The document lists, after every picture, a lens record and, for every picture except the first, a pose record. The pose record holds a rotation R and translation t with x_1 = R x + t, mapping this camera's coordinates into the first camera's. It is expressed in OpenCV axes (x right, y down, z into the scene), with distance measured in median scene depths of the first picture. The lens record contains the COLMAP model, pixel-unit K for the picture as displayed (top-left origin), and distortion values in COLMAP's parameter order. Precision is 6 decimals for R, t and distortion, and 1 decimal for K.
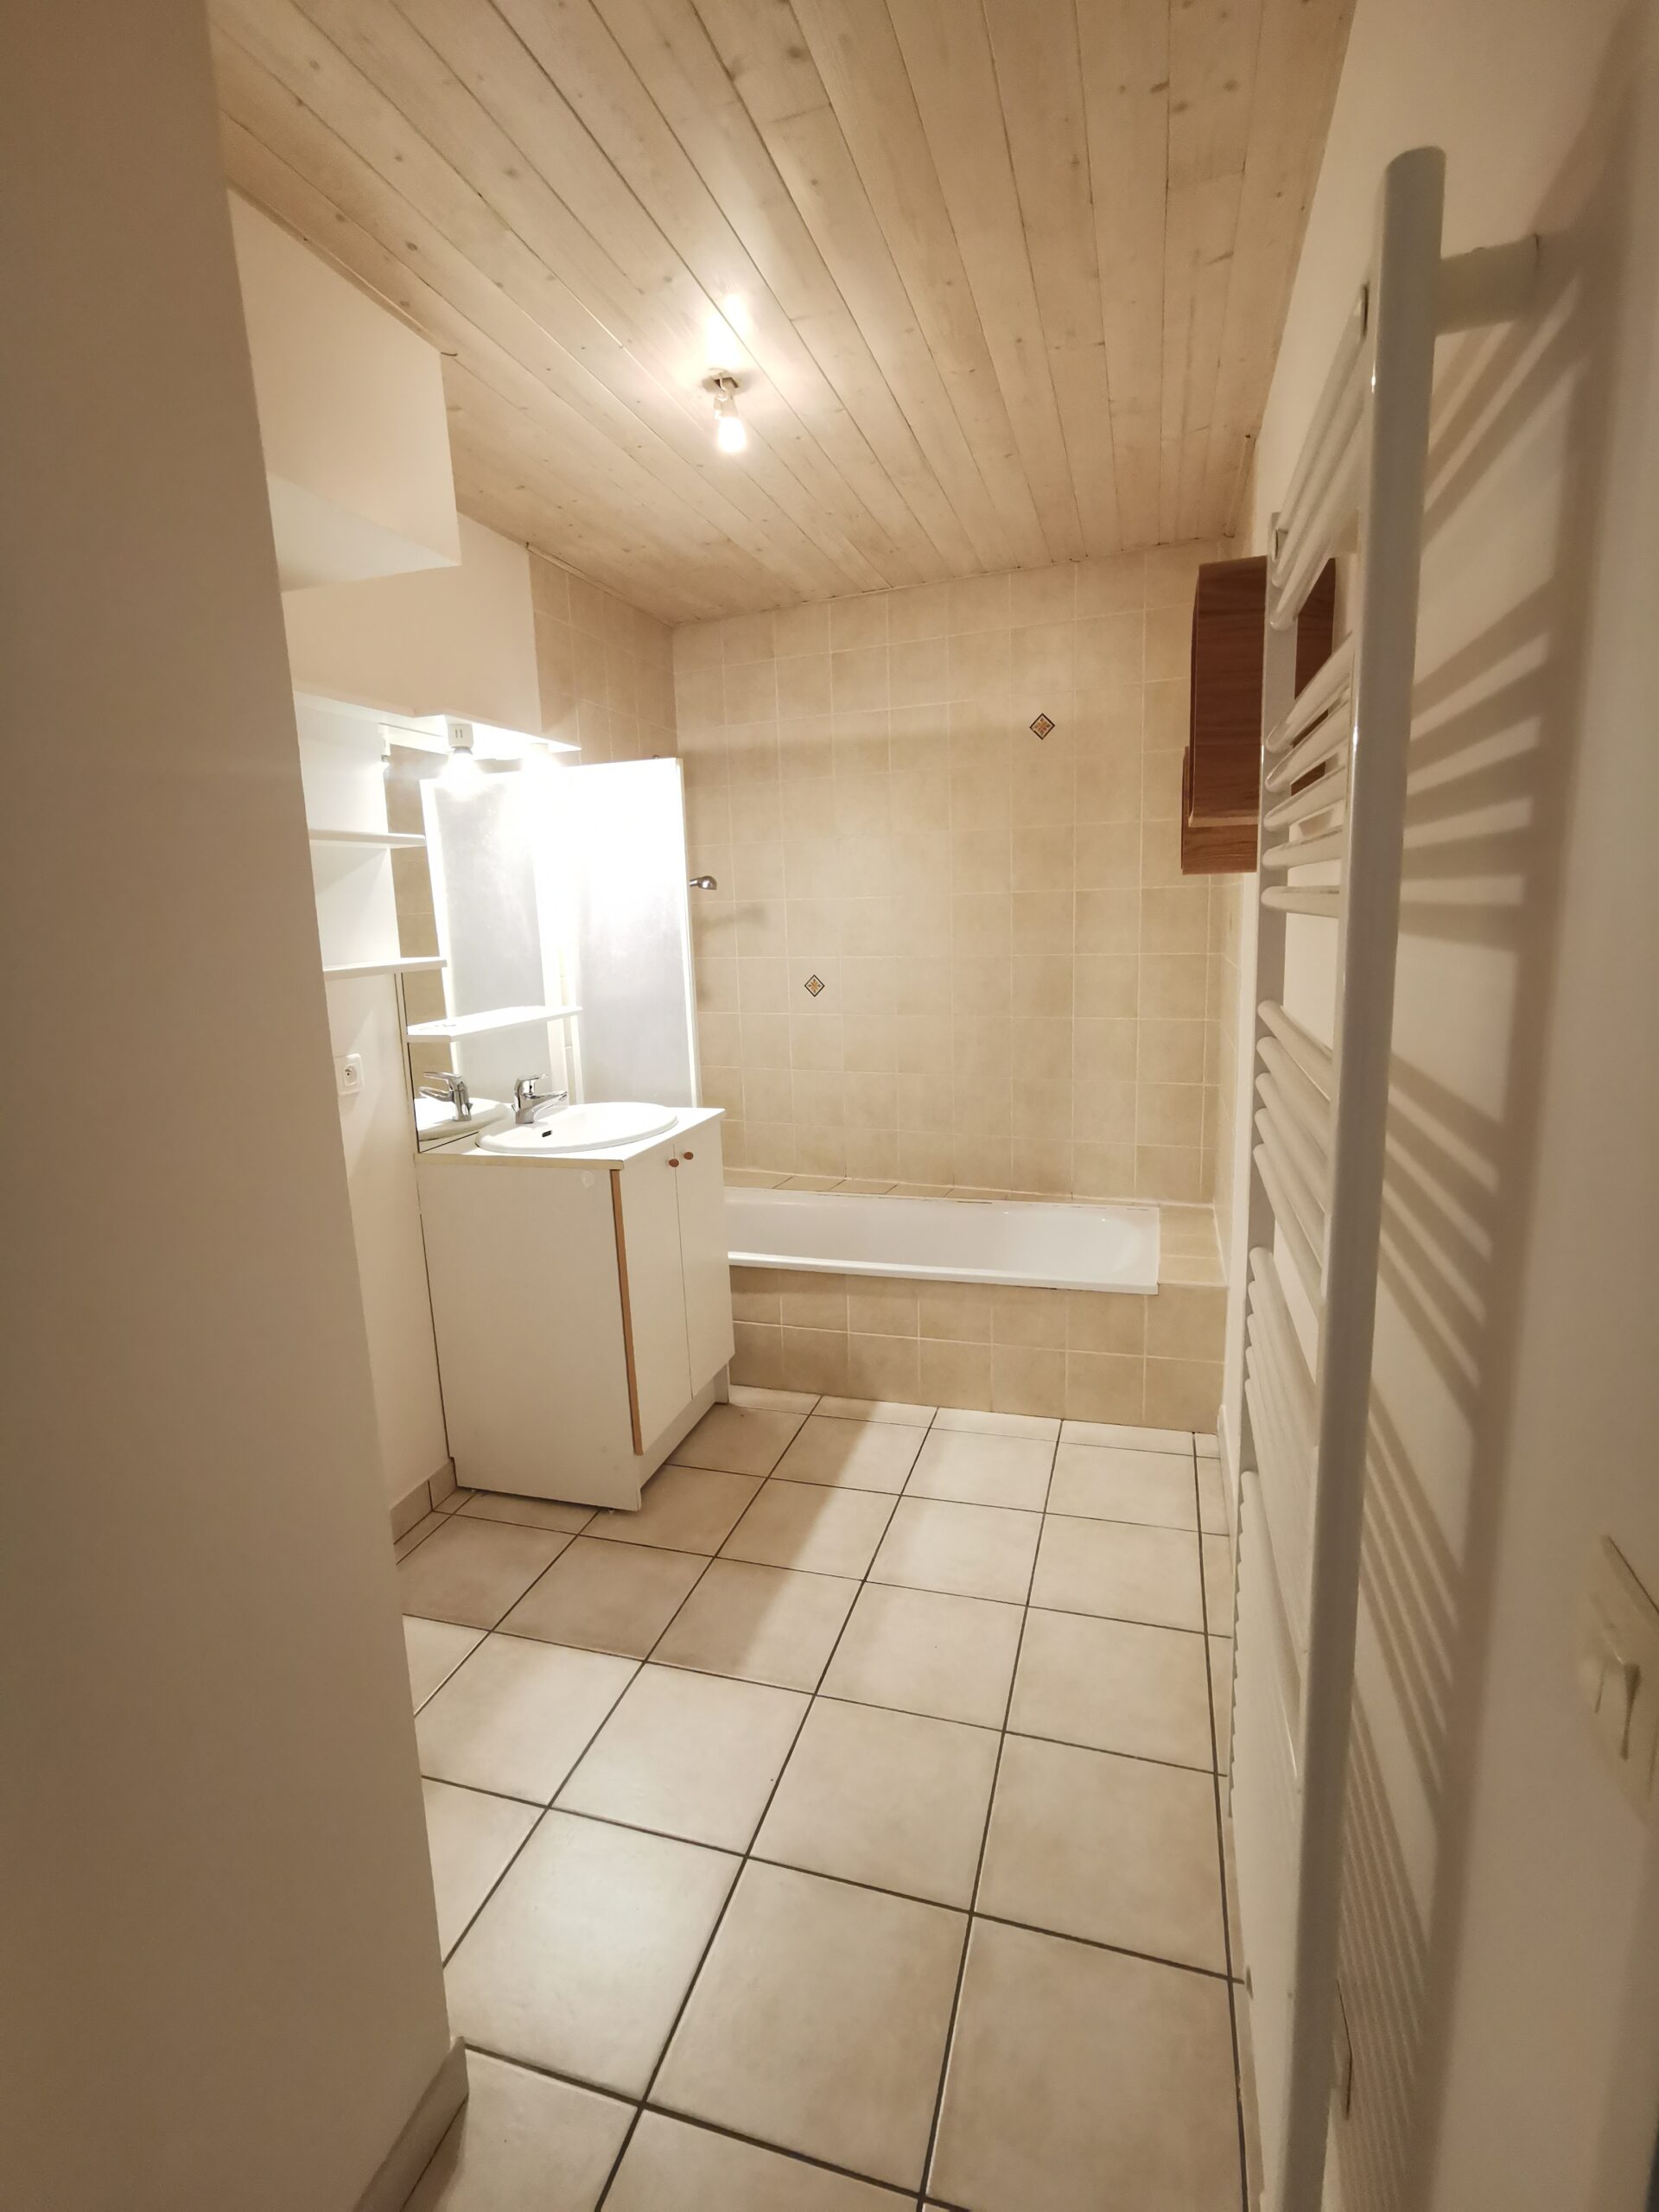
lens RADIAL K [[1066.7, 0, 840.0], [0, 1066.7, 1102.3], [0, 0, 1]] dist [-0.012244, 0.000804]
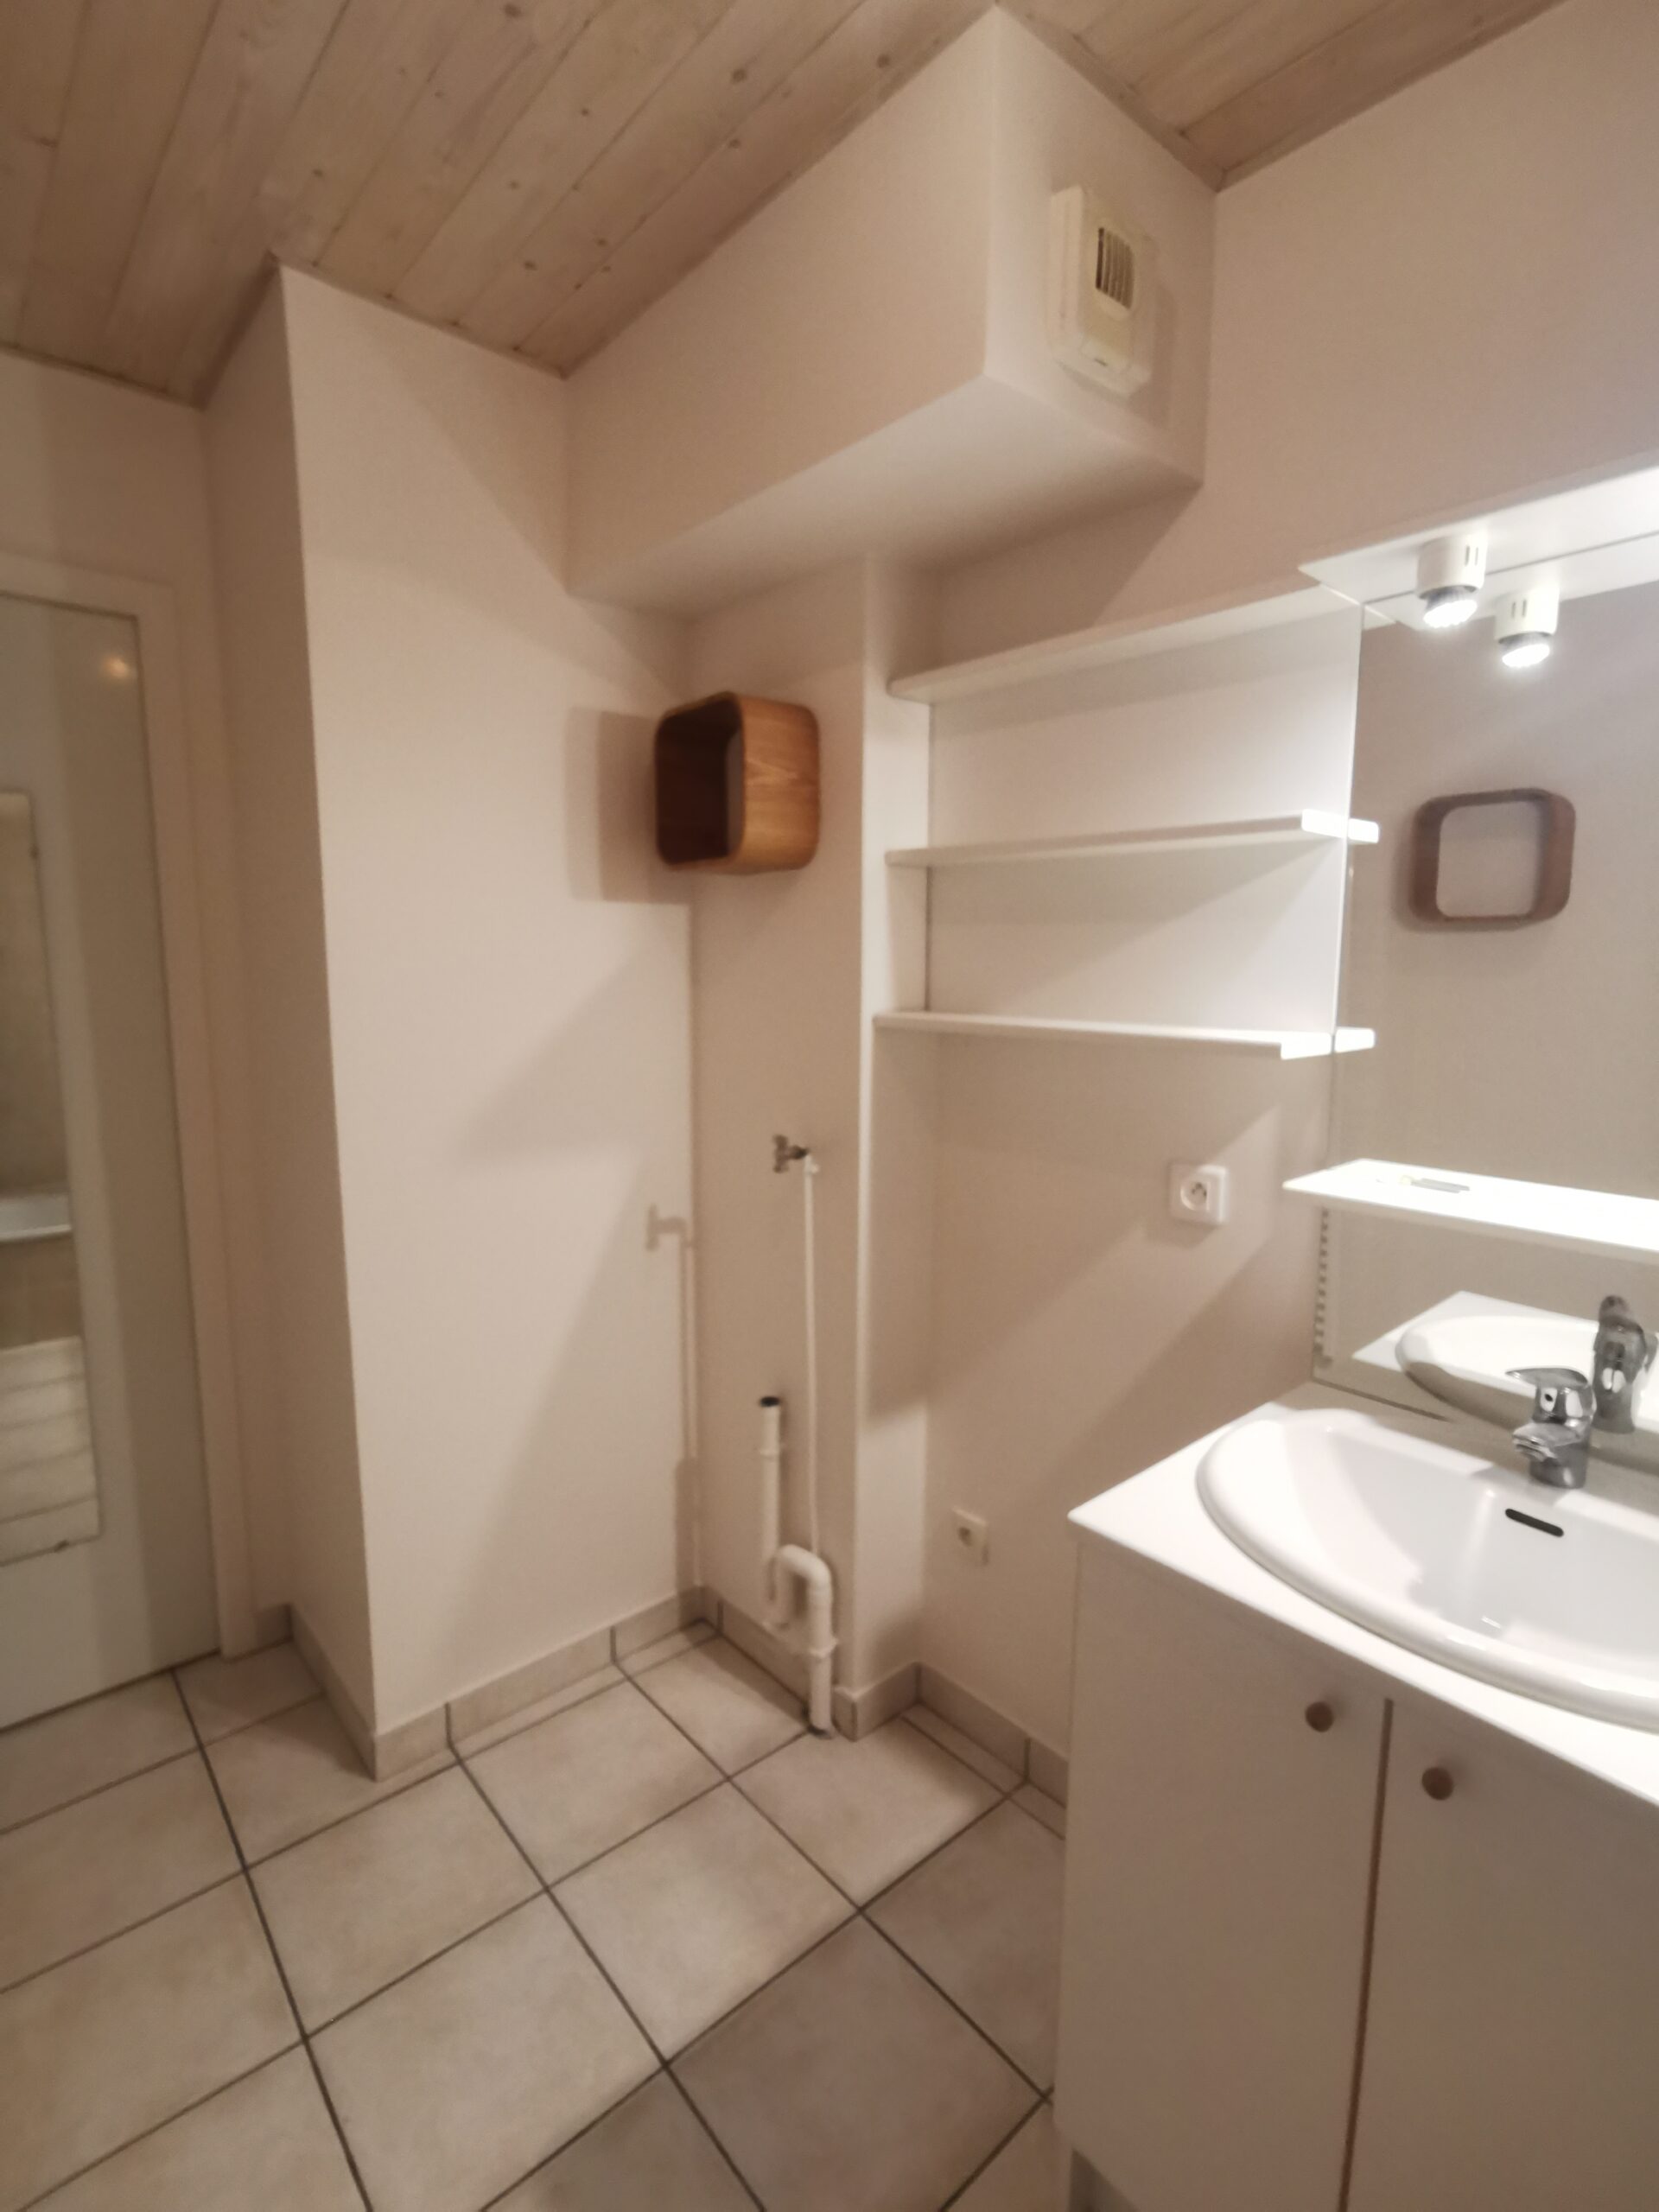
lens RADIAL K [[1066.7, 0, 840.0], [0, 1066.7, 1102.3], [0, 0, 1]] dist [-0.012244, 0.000804]
pose [[-0.542142, 0.144274, -0.827809, 0.208320], [-0.140806, 0.955622, 0.258766, -0.231378], [0.828406, 0.256848, -0.497768, 1.191136]]
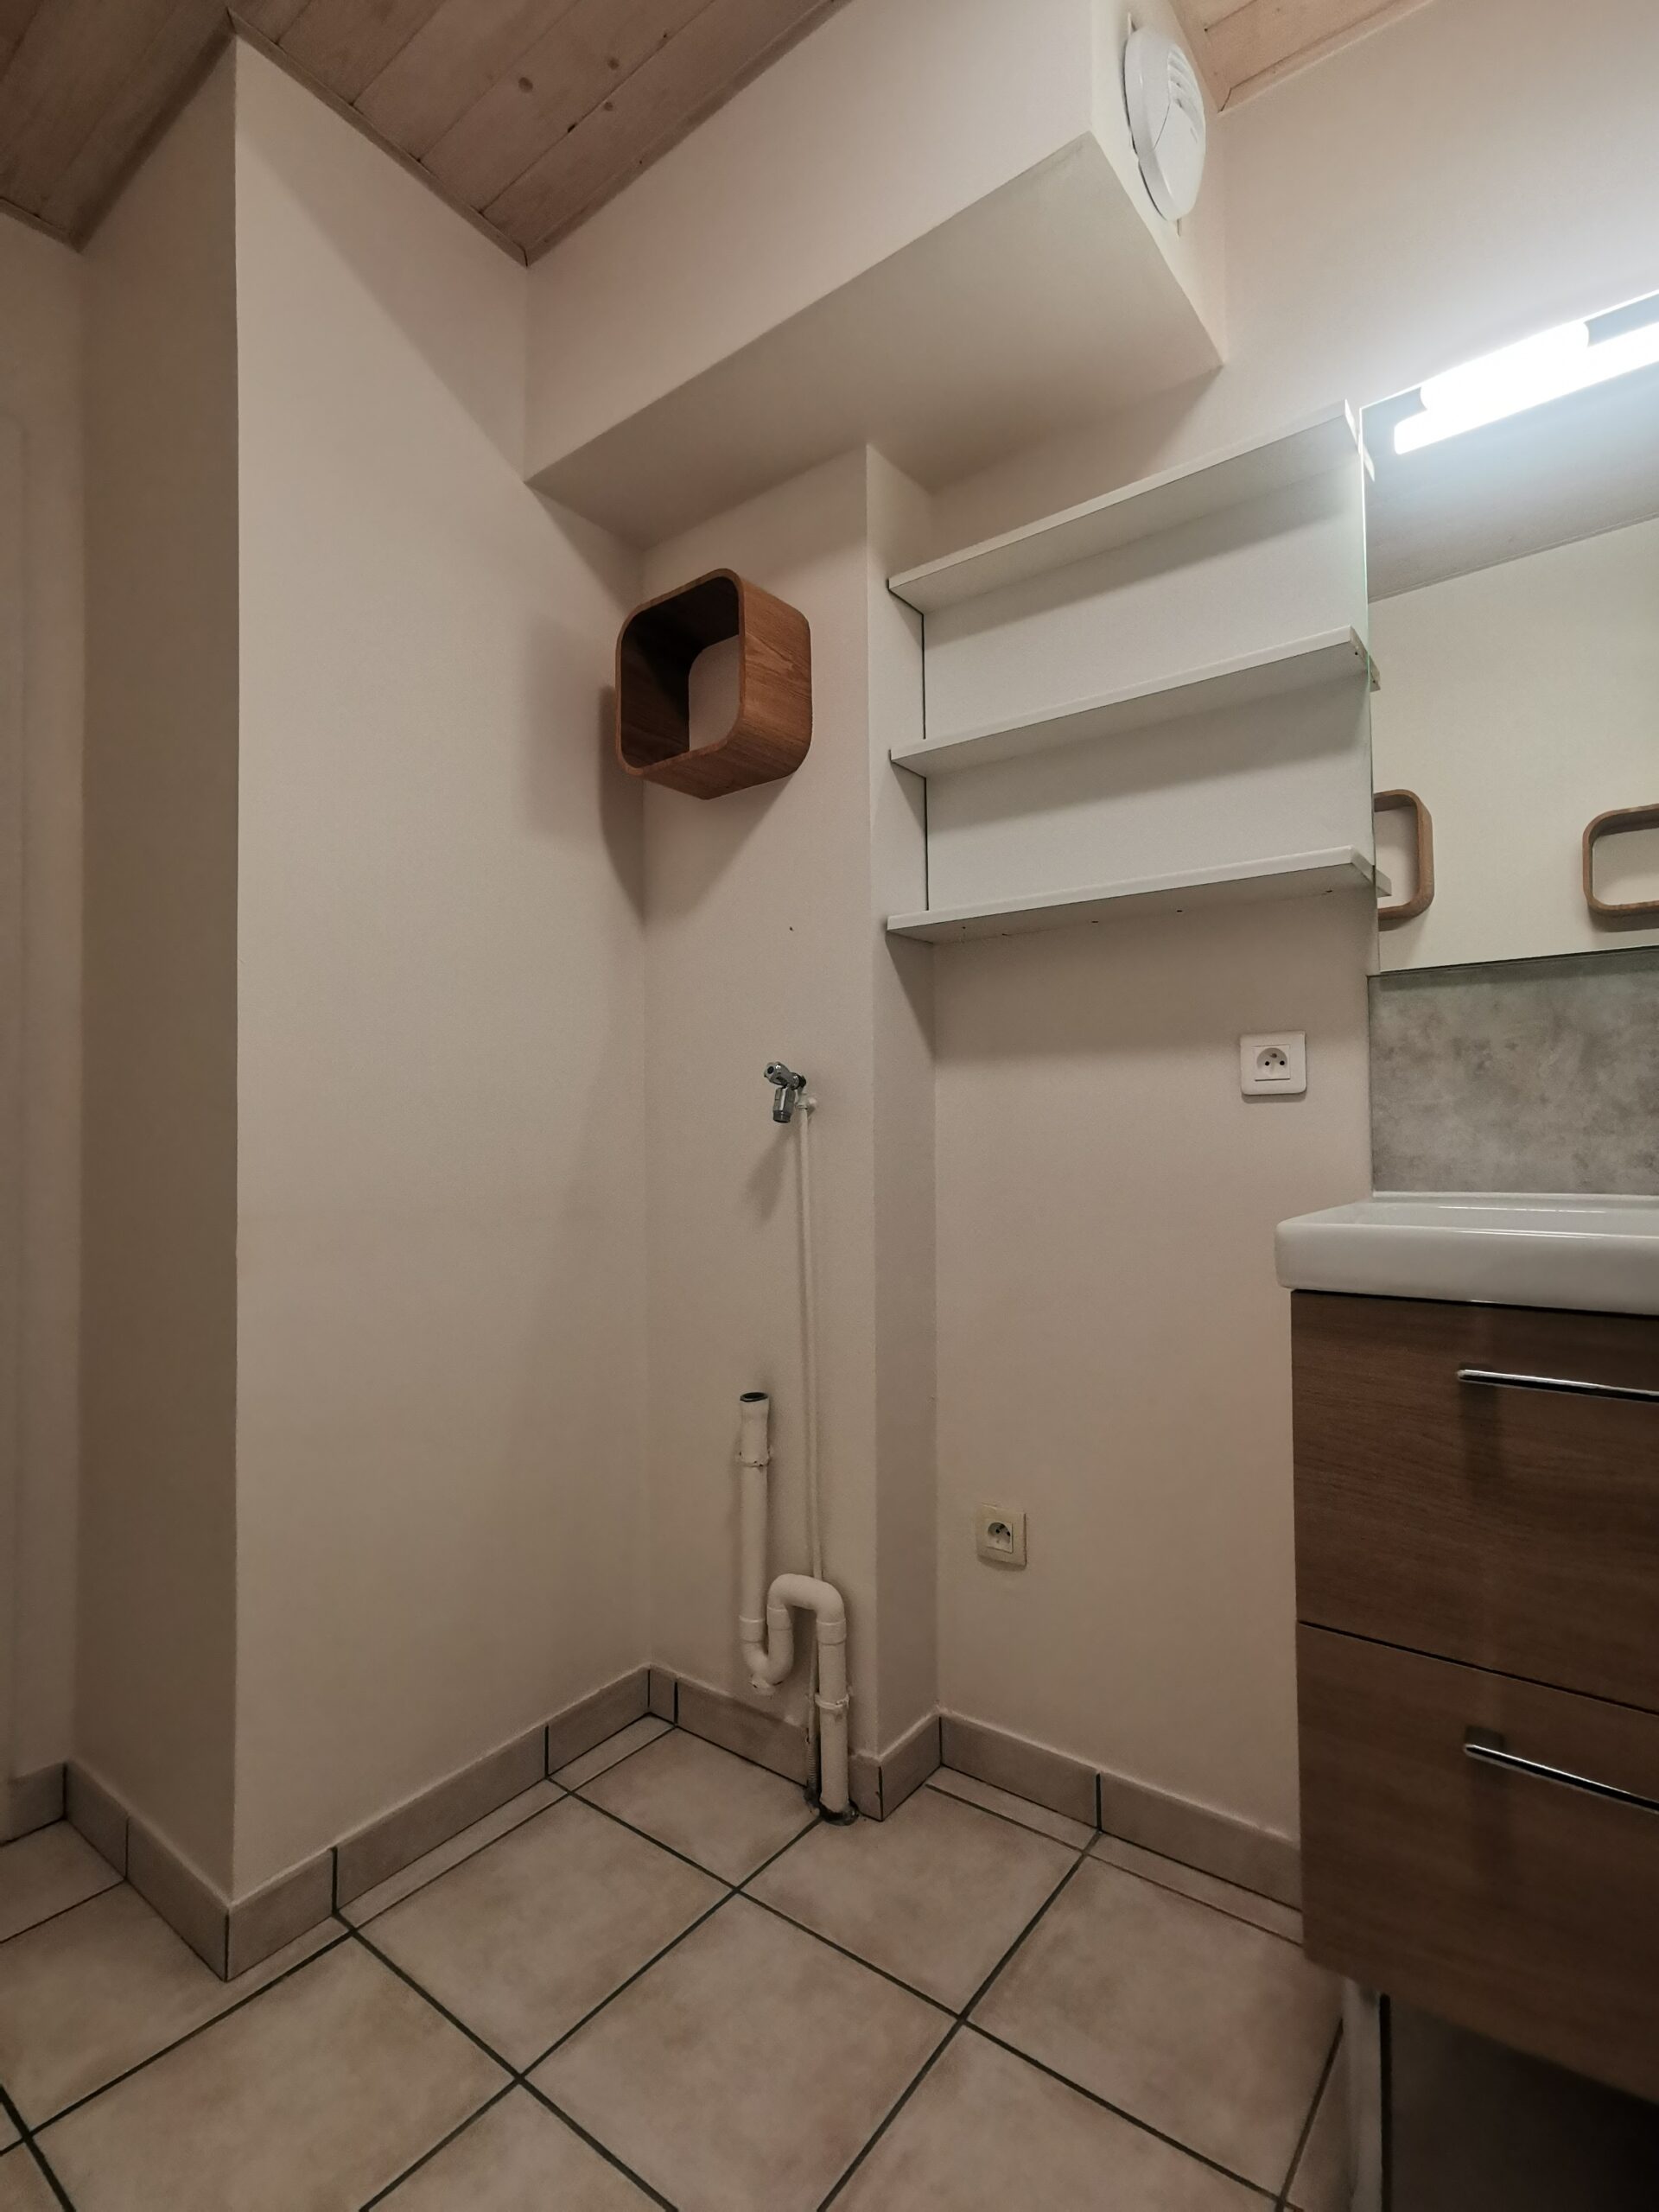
lens RADIAL K [[1054.6, 0, 828.5], [0, 1054.6, 1110.0], [0, 0, 1]] dist [-0.008789, 0.012107]
pose [[-0.361453, 0.011094, -0.932324, 0.206131], [-0.146679, 0.986802, 0.068608, -0.002627], [0.920781, 0.161551, -0.355056, 1.036107]]
